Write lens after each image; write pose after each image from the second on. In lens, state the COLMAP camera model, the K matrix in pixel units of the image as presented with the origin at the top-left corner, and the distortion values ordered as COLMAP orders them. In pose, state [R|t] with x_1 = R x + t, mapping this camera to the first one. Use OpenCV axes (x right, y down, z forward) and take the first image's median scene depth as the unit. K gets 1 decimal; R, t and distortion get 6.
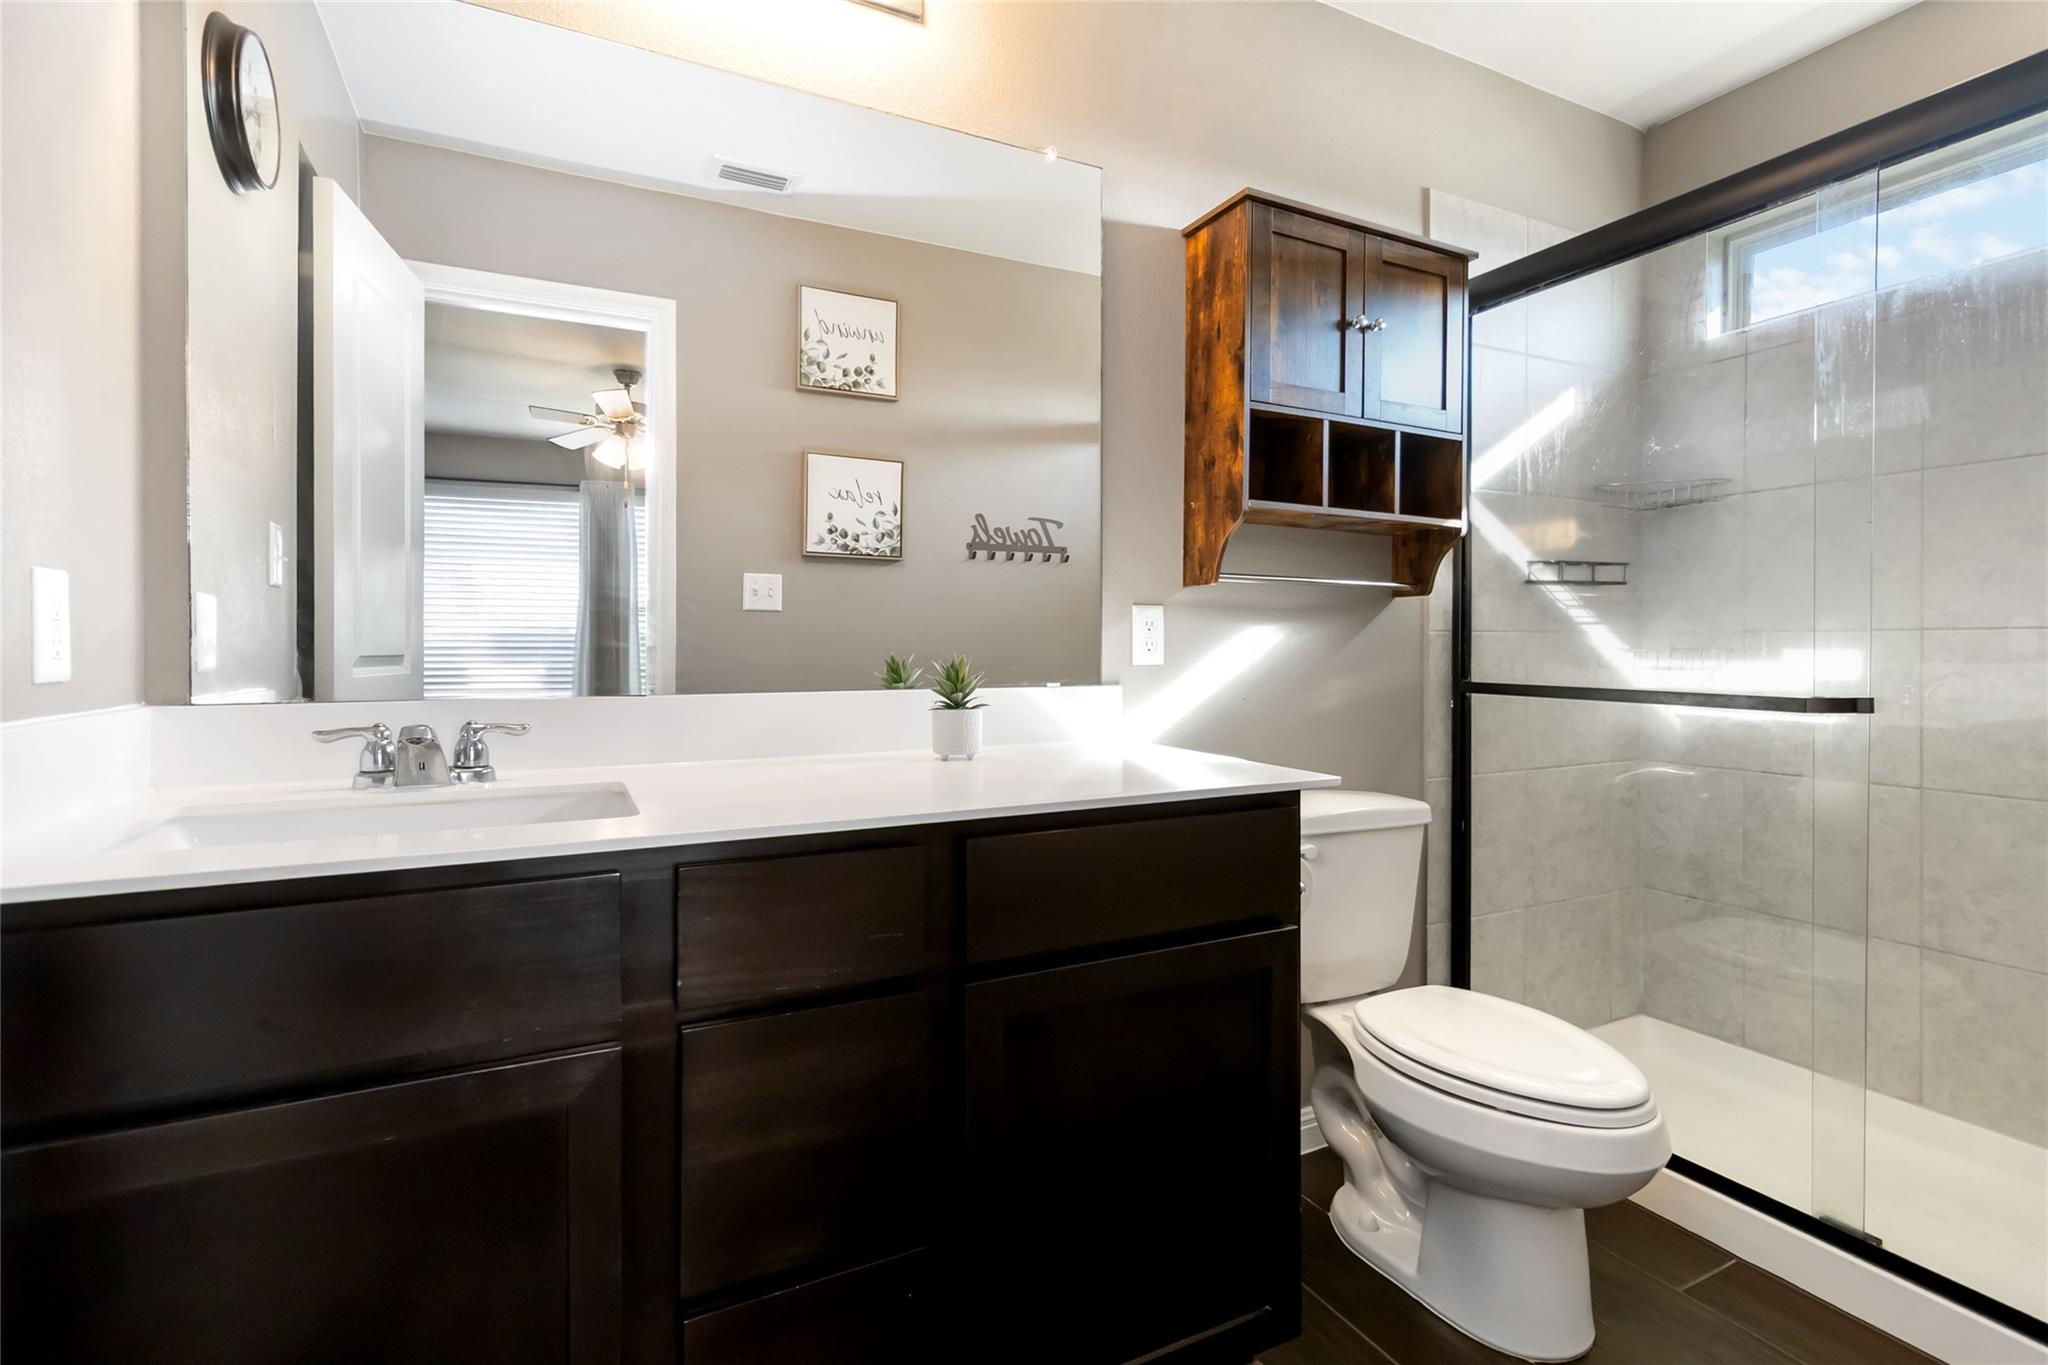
lens RADIAL K [[951.5, 0, 1023.2], [0, 951.5, 669.9], [0, 0, 1]] dist [-0.000479, 0.000480]
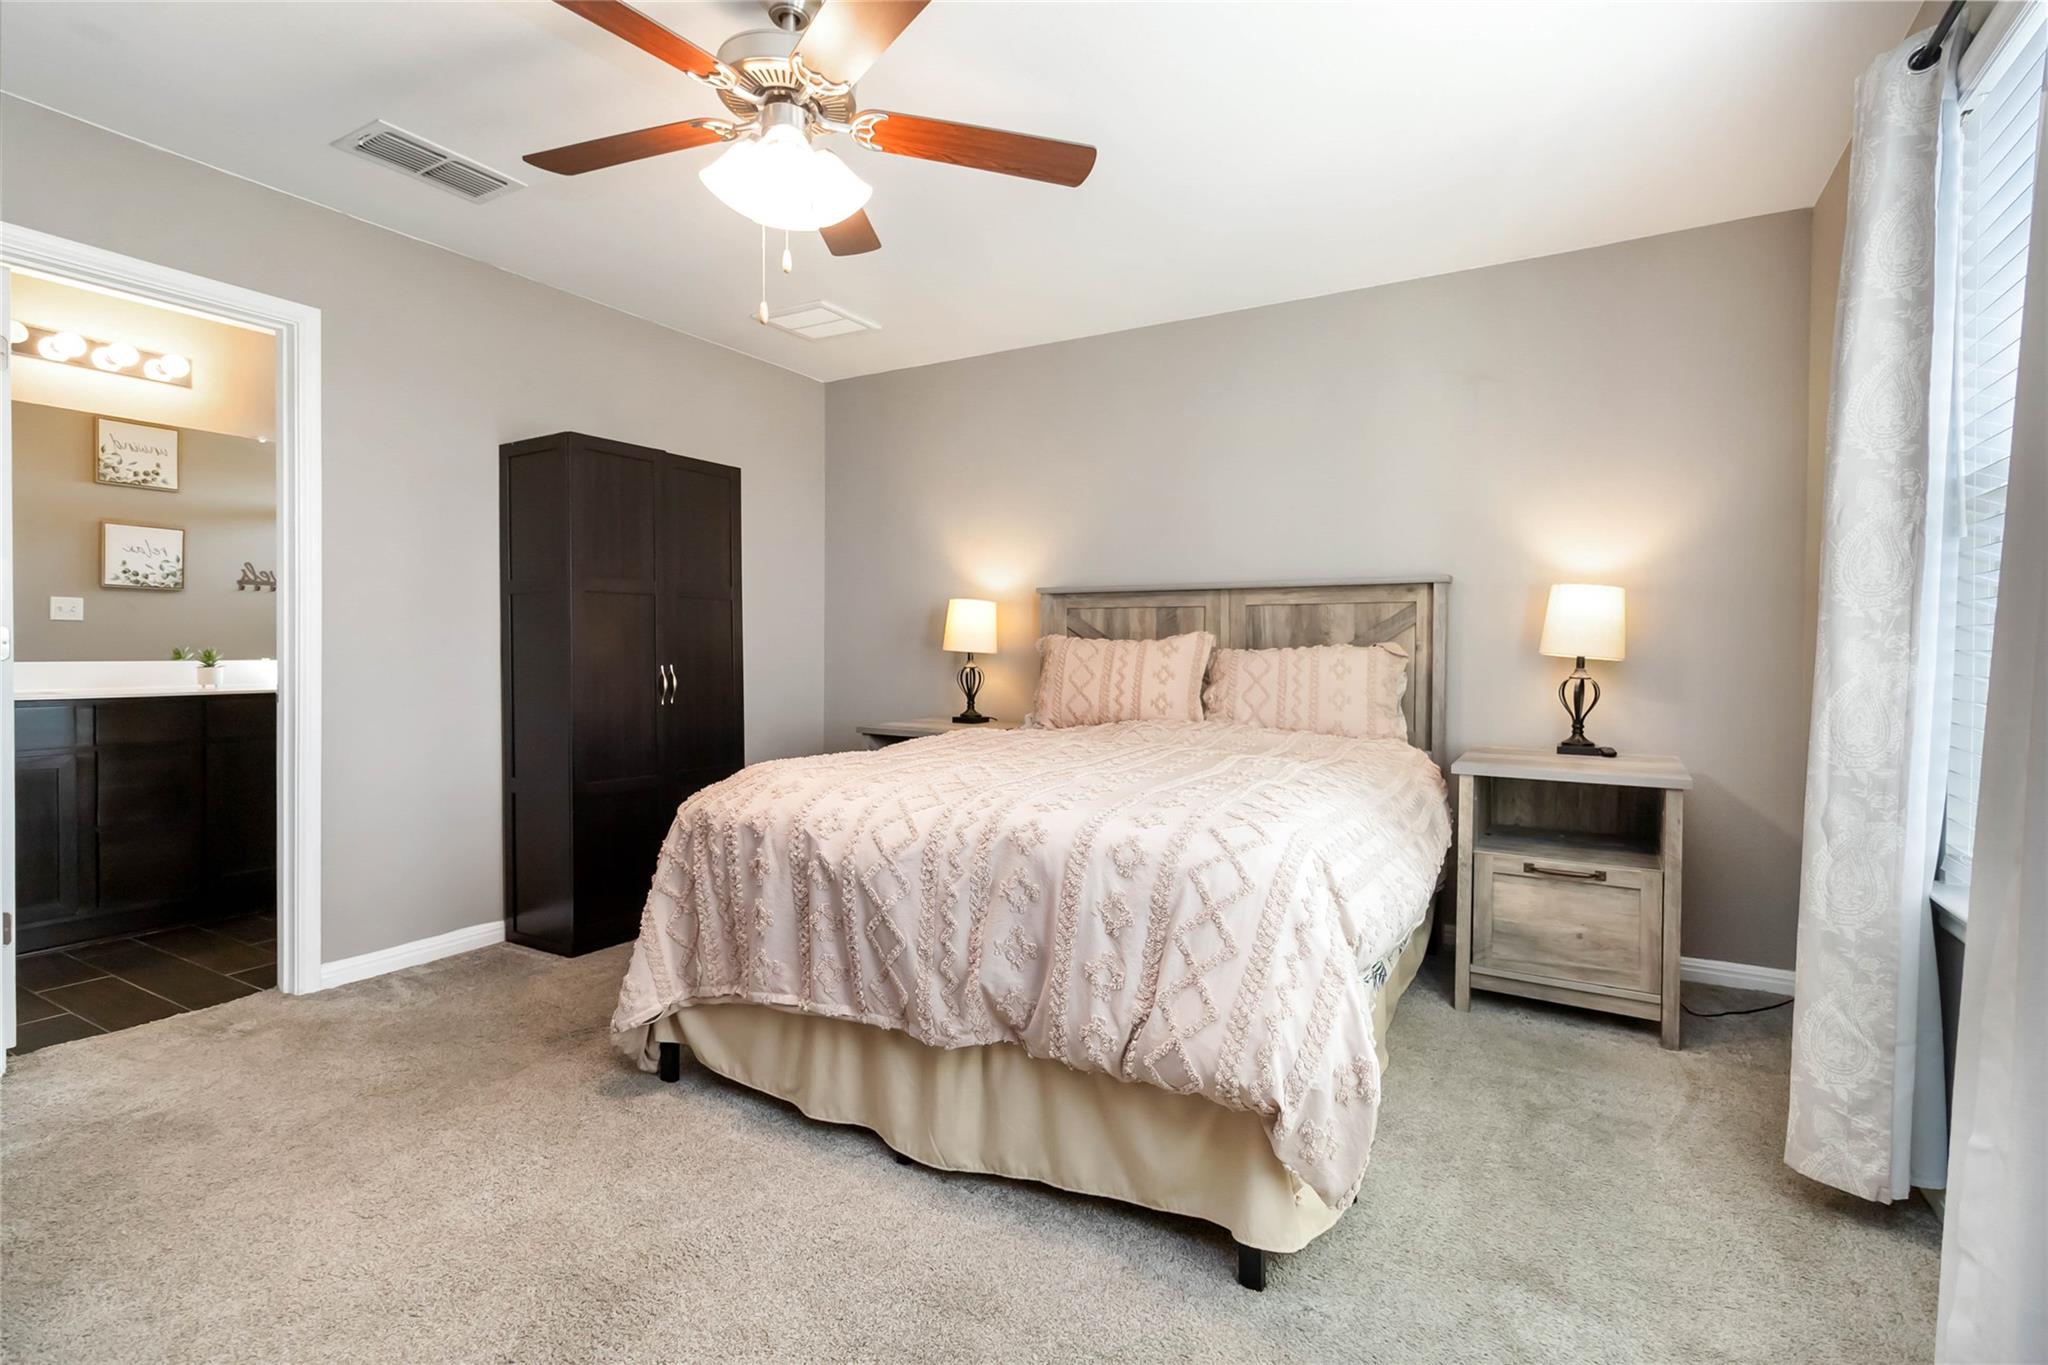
lens RADIAL K [[951.5, 0, 1037.6], [0, 951.5, 671.7], [0, 0, 1]] dist [-0.000479, 0.000480]
pose [[0.825268, -0.007622, 0.564690, 0.161490], [0.007516, 0.999969, 0.002513, 0.030573], [-0.564691, 0.002170, 0.825299, -1.193481]]
